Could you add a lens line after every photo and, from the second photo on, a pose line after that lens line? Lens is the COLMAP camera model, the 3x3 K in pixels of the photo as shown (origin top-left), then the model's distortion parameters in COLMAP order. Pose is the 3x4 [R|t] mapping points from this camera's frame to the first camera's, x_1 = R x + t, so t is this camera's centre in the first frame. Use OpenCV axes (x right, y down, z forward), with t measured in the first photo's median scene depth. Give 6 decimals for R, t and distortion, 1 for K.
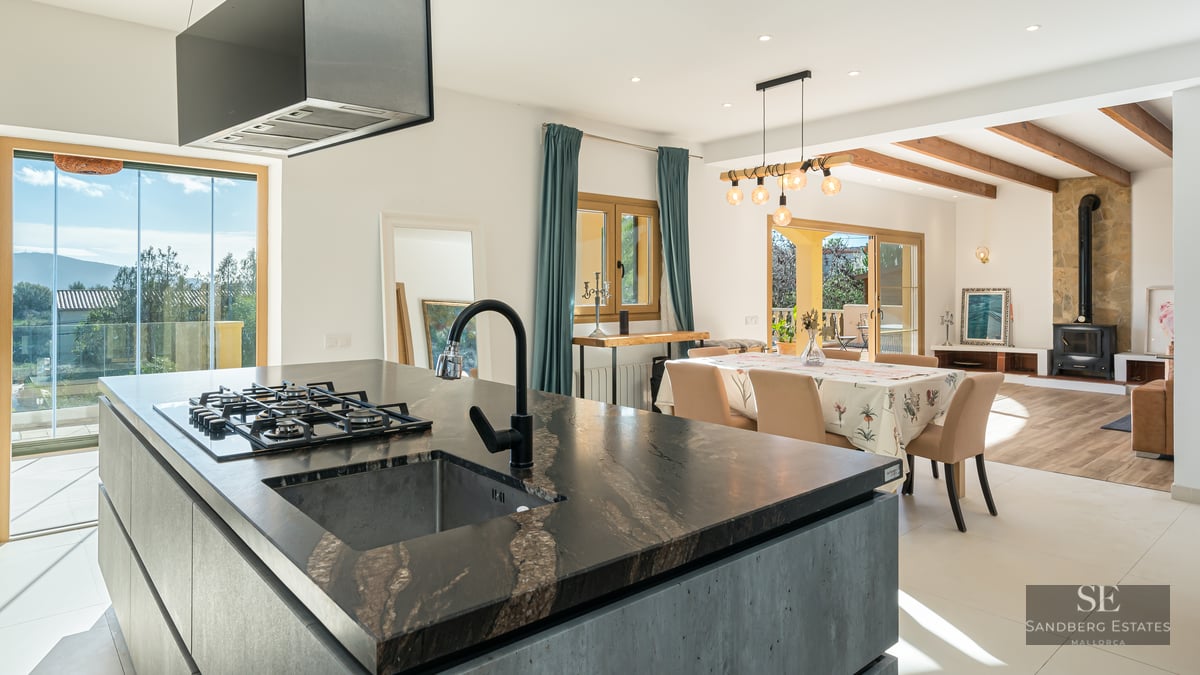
lens RADIAL K [[681.4, 0, 598.8], [0, 681.4, 295.8], [0, 0, 1]] dist [0.002610, 0.001177]
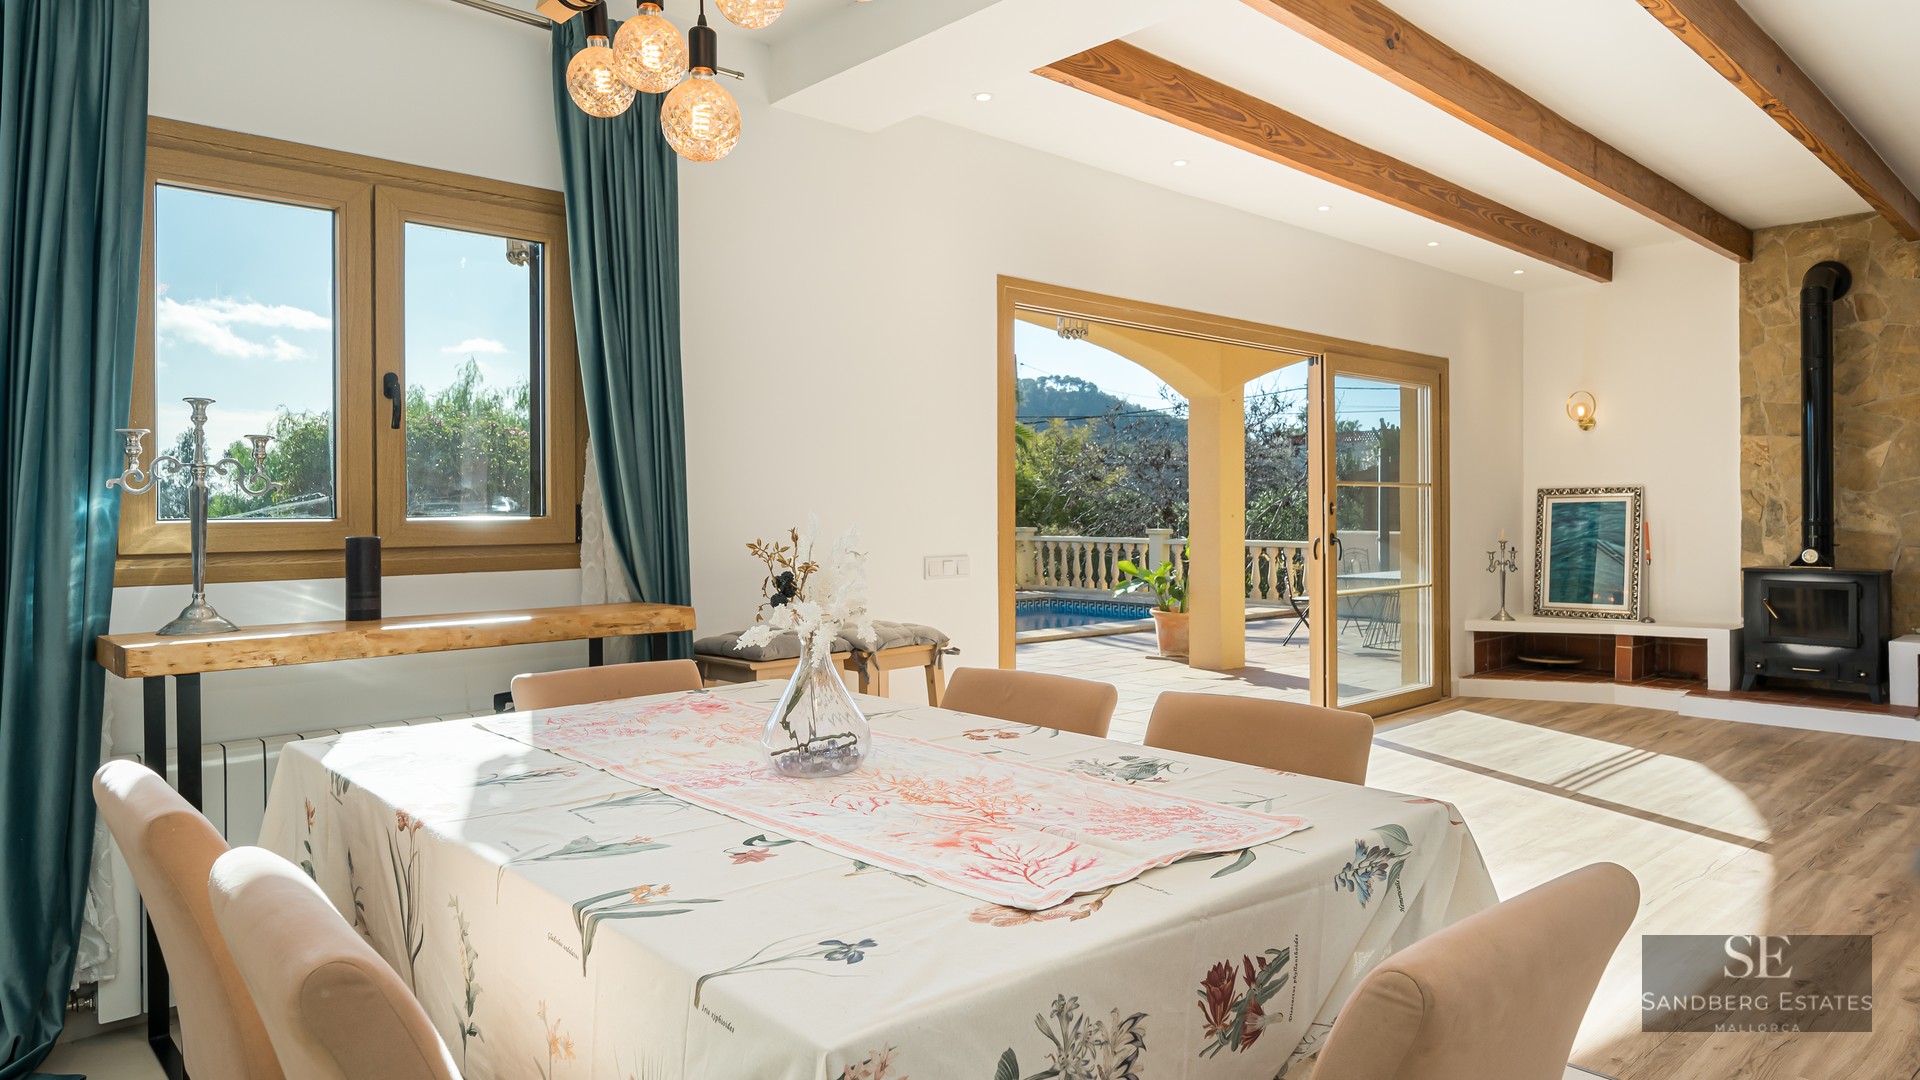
lens RADIAL K [[1265.2, 0, 966.1], [0, 1265.2, 527.6], [0, 0, 1]] dist [0.006522, -0.002373]
pose [[0.998540, -0.006260, 0.053656, 0.139919], [0.005953, 0.999965, 0.005874, 0.008200], [-0.053691, -0.005546, 0.998542, 0.236153]]
